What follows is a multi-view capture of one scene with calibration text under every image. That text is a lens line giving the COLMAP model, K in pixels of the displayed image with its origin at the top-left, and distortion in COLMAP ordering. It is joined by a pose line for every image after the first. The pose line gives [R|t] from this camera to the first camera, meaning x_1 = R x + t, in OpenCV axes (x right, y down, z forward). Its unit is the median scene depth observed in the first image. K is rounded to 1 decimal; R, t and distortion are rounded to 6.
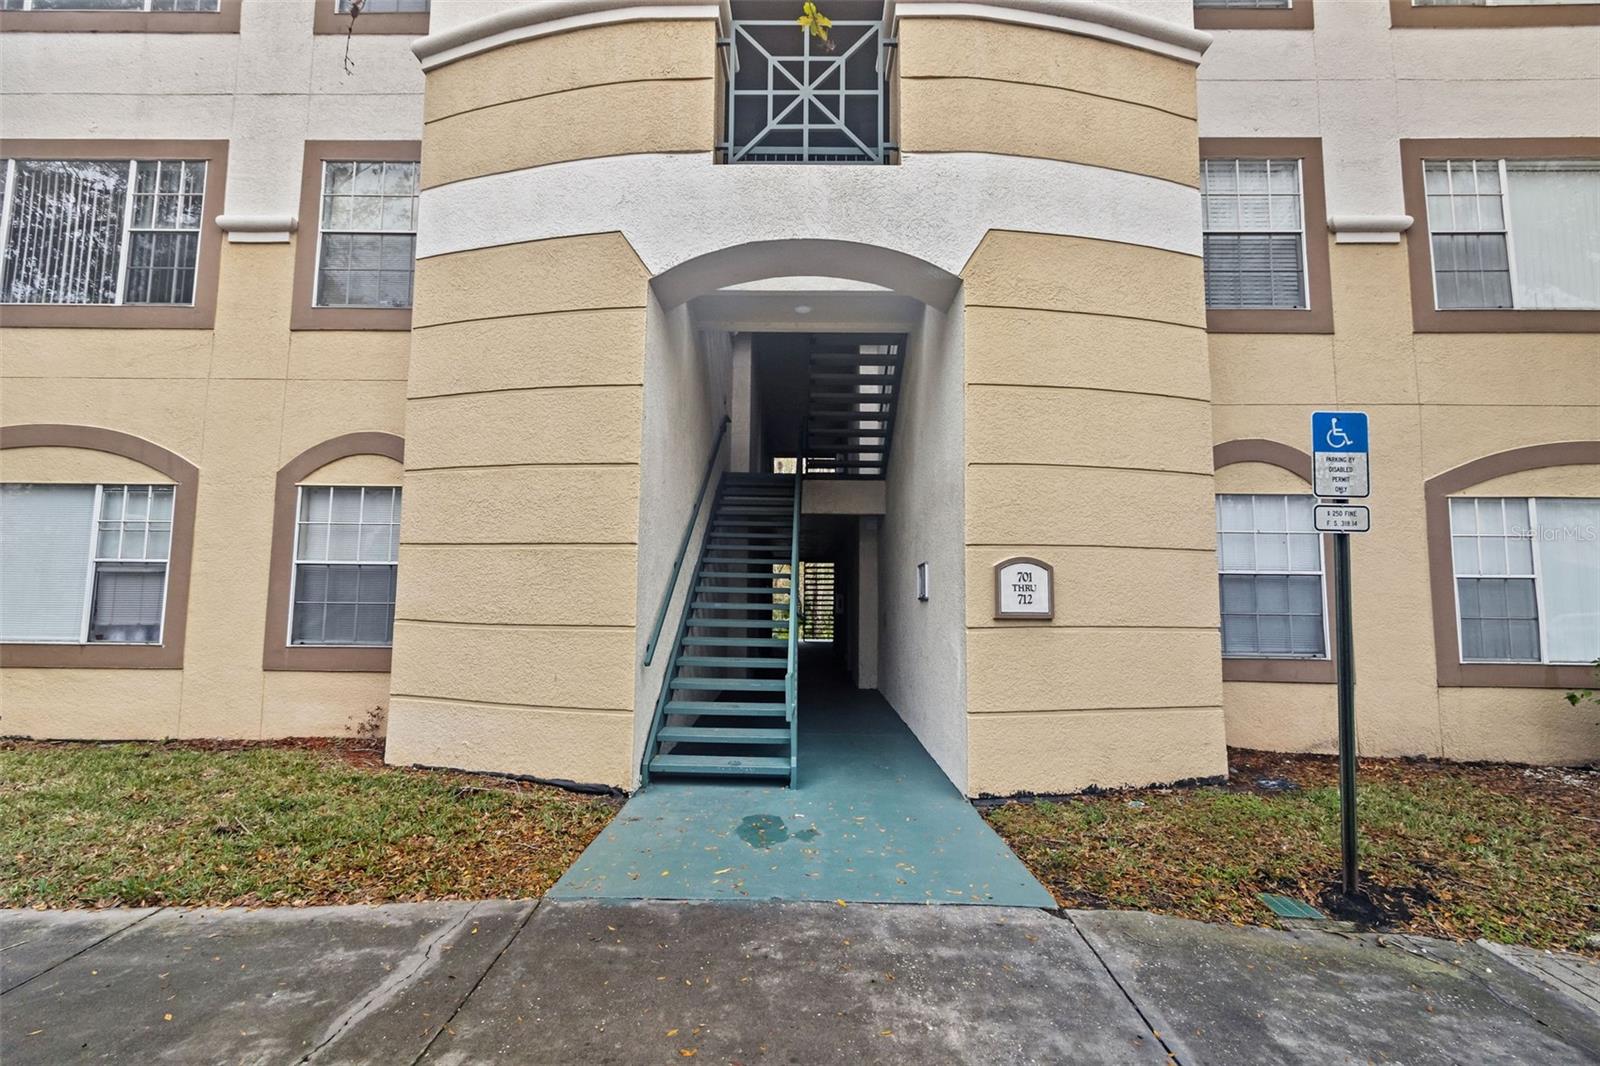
lens RADIAL K [[730.3, 0, 782.9], [0, 730.3, 525.3], [0, 0, 1]] dist [0.001612, -0.000214]
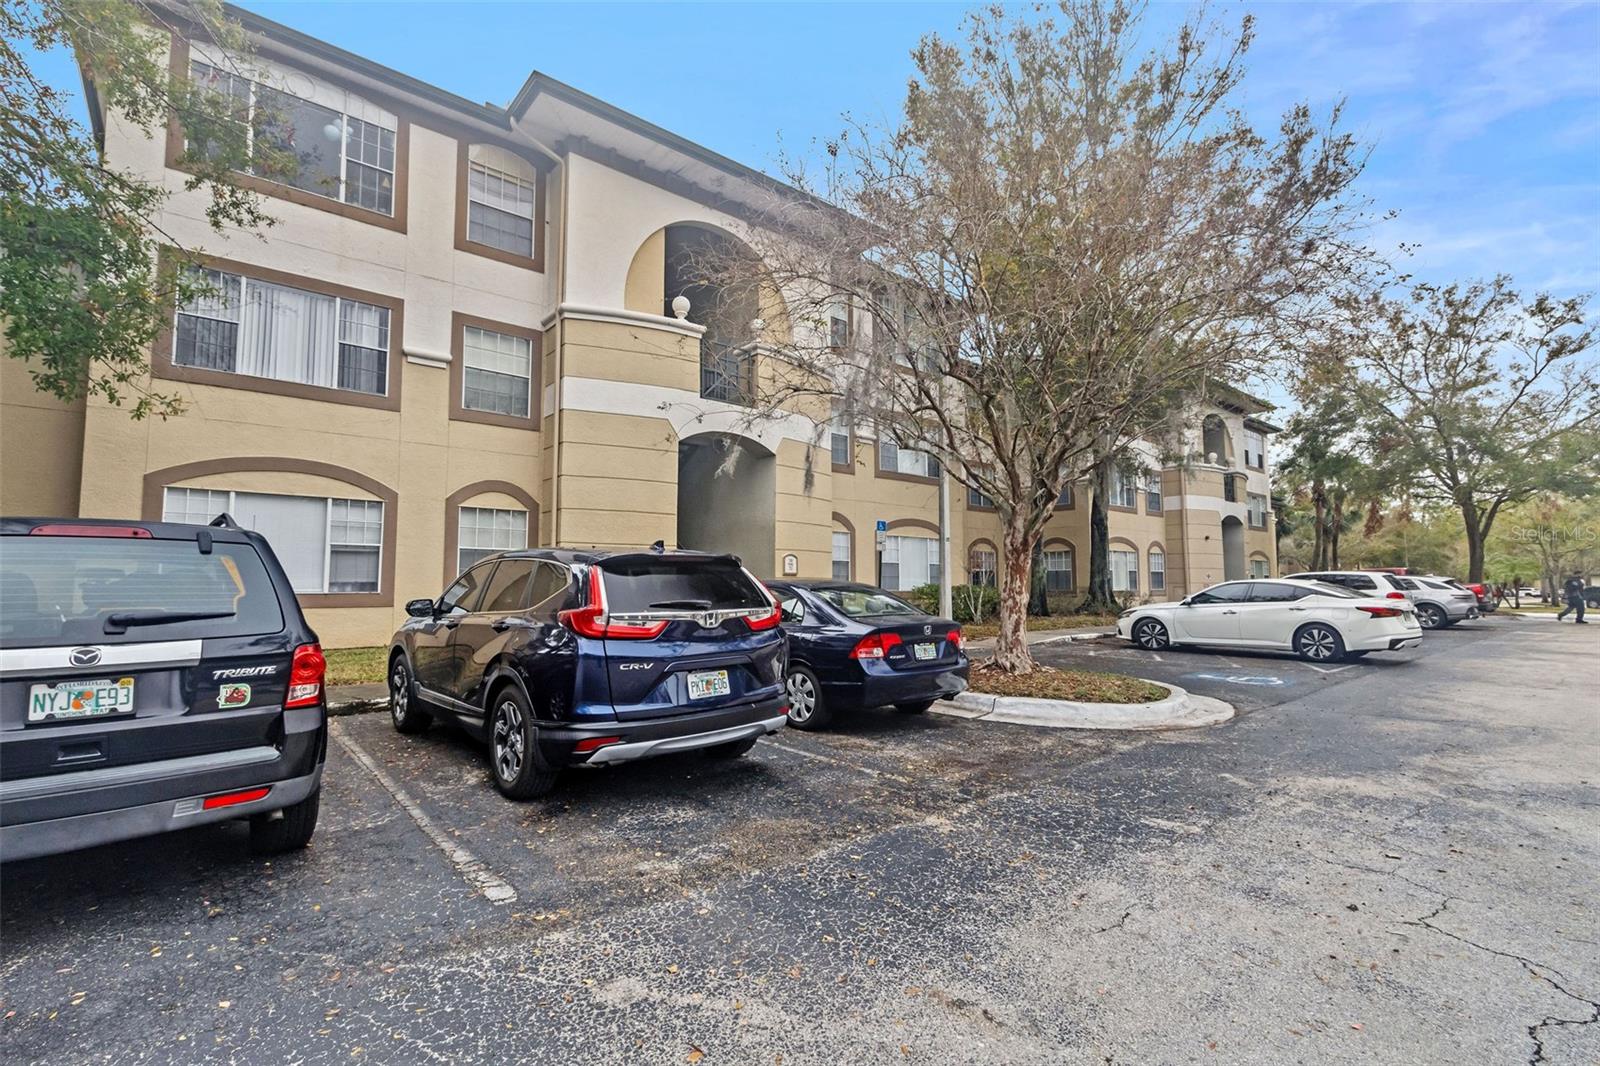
lens RADIAL K [[730.3, 0, 782.9], [0, 730.3, 525.3], [0, 0, 1]] dist [0.001612, -0.000214]
pose [[0.763273, 0.045509, 0.644471, -1.227632], [-0.055639, 0.998440, -0.004608, -0.043644], [-0.643676, -0.032341, 0.764615, -0.946440]]
